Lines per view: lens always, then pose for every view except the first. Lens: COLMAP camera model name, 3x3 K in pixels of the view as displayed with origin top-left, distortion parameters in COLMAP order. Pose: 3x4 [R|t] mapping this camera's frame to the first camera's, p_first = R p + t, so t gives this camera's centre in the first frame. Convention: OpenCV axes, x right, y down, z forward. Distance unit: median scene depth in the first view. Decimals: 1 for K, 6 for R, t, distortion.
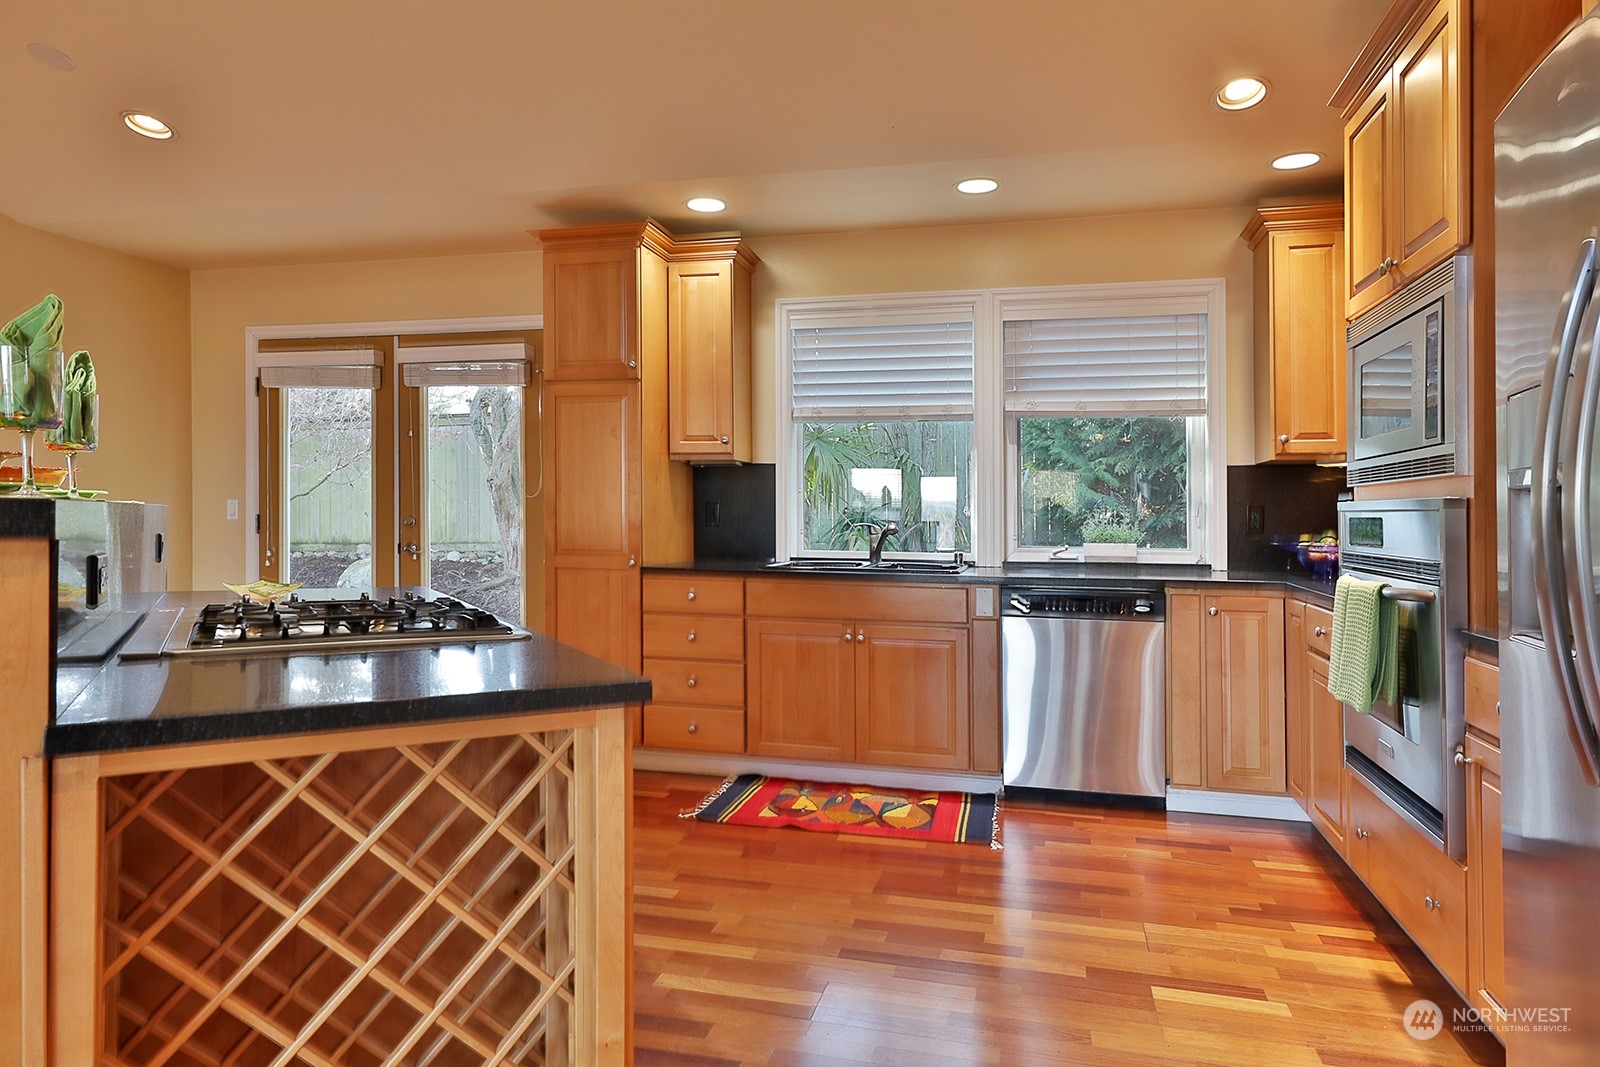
lens RADIAL K [[1006.0, 0, 762.9], [0, 1006.0, 481.4], [0, 0, 1]] dist [0.047373, 0.002113]
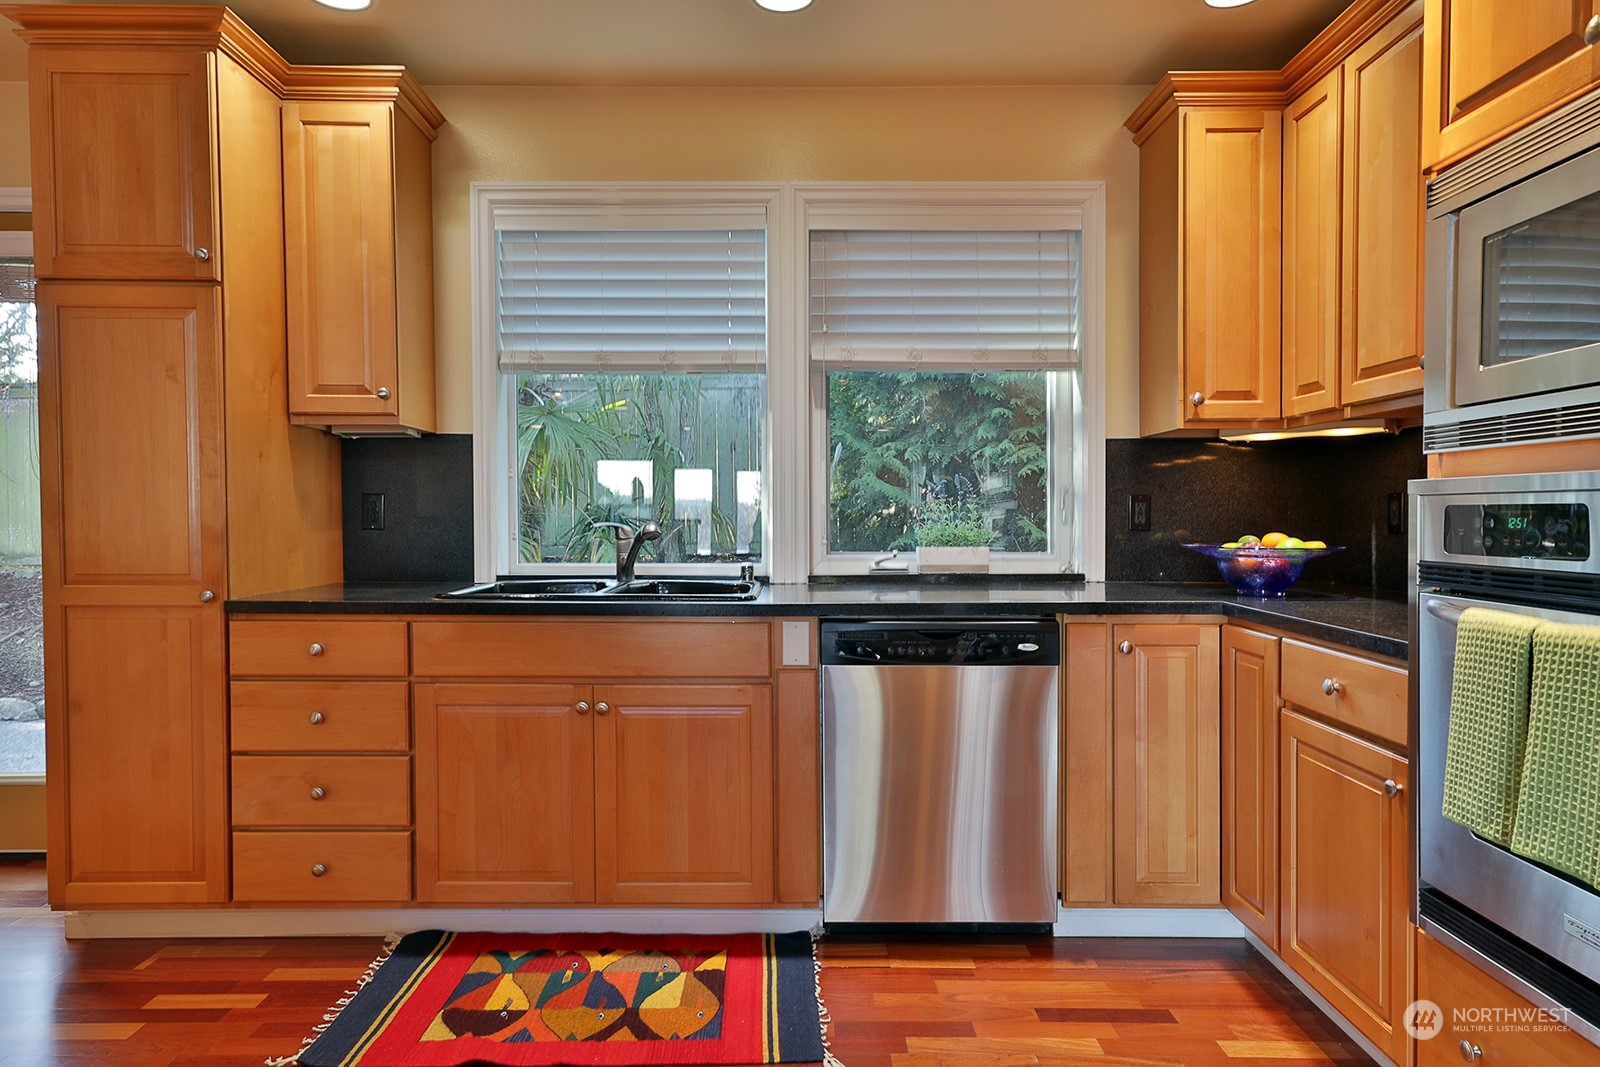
lens RADIAL K [[960.1, 0, 776.2], [0, 960.1, 514.4], [0, 0, 1]] dist [0.001145, 0.004785]
pose [[0.964052, -0.008844, 0.265567, 0.041305], [-0.000445, 0.999391, 0.034897, 0.014236], [-0.265714, -0.033761, 0.963460, 0.381702]]
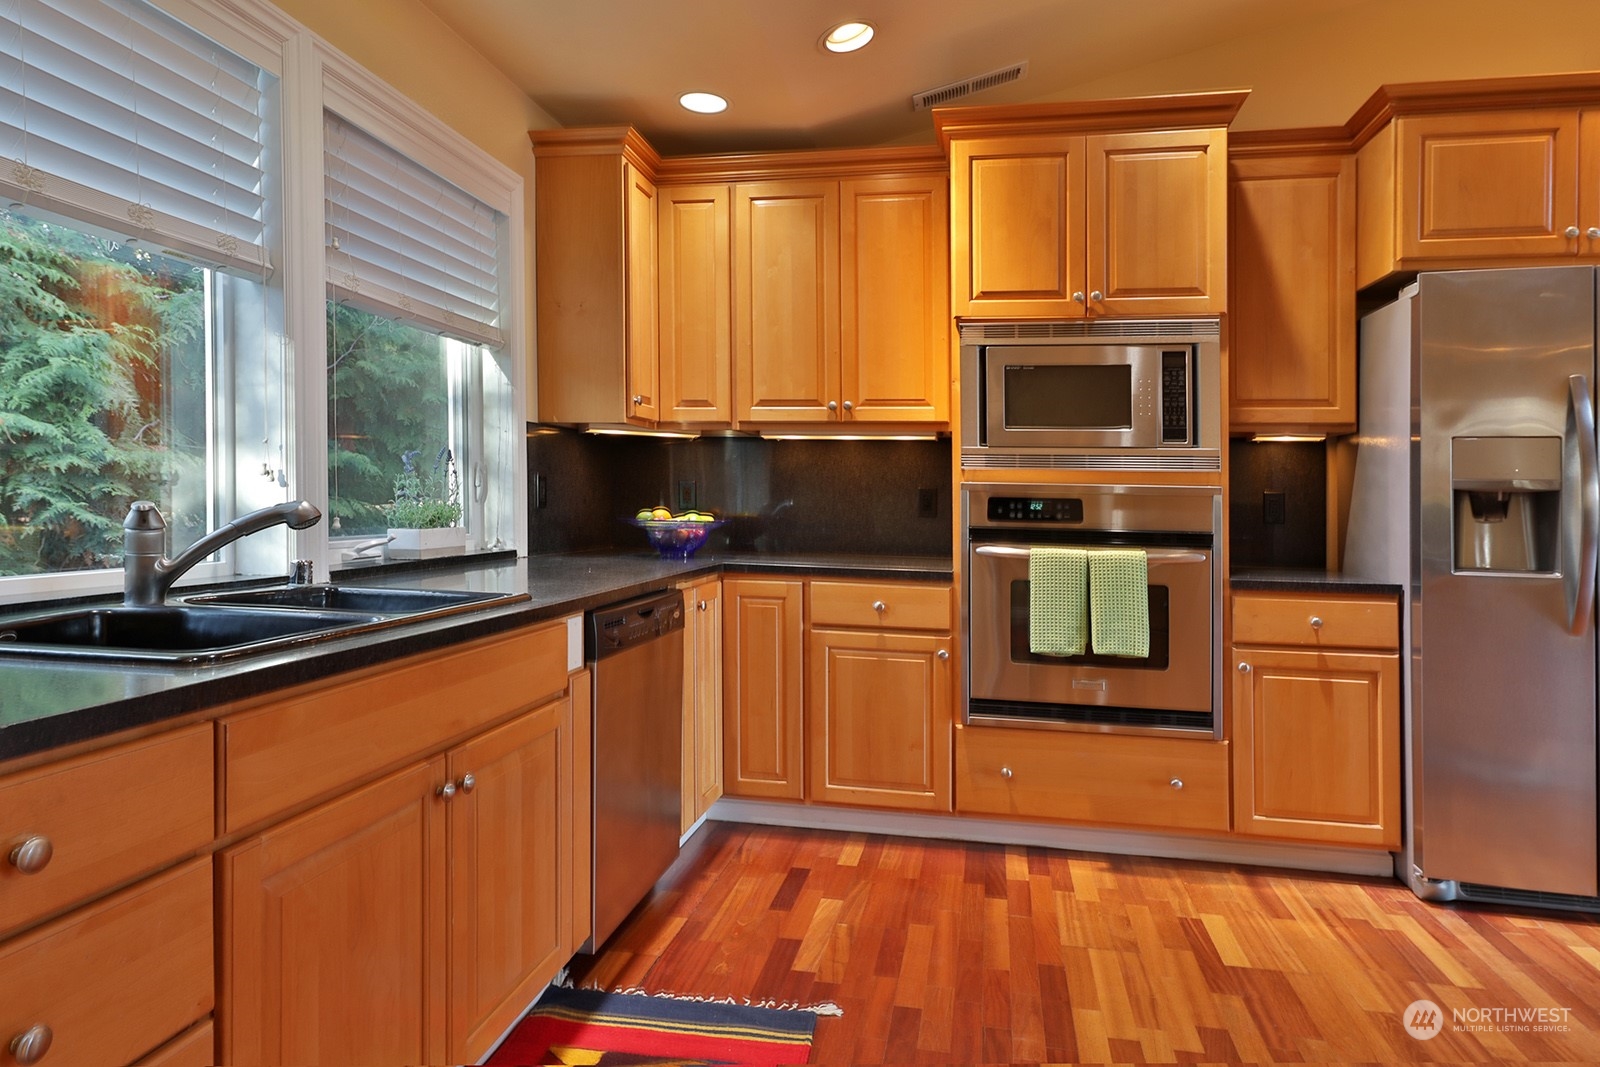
lens RADIAL K [[960.1, 0, 809.0], [0, 960.1, 492.2], [0, 0, 1]] dist [0.001145, 0.004785]
pose [[-0.108996, 0.000162, 0.994042, -0.291156], [-0.053593, 0.998545, -0.006039, 0.031018], [-0.992596, -0.053932, -0.108829, 0.864730]]
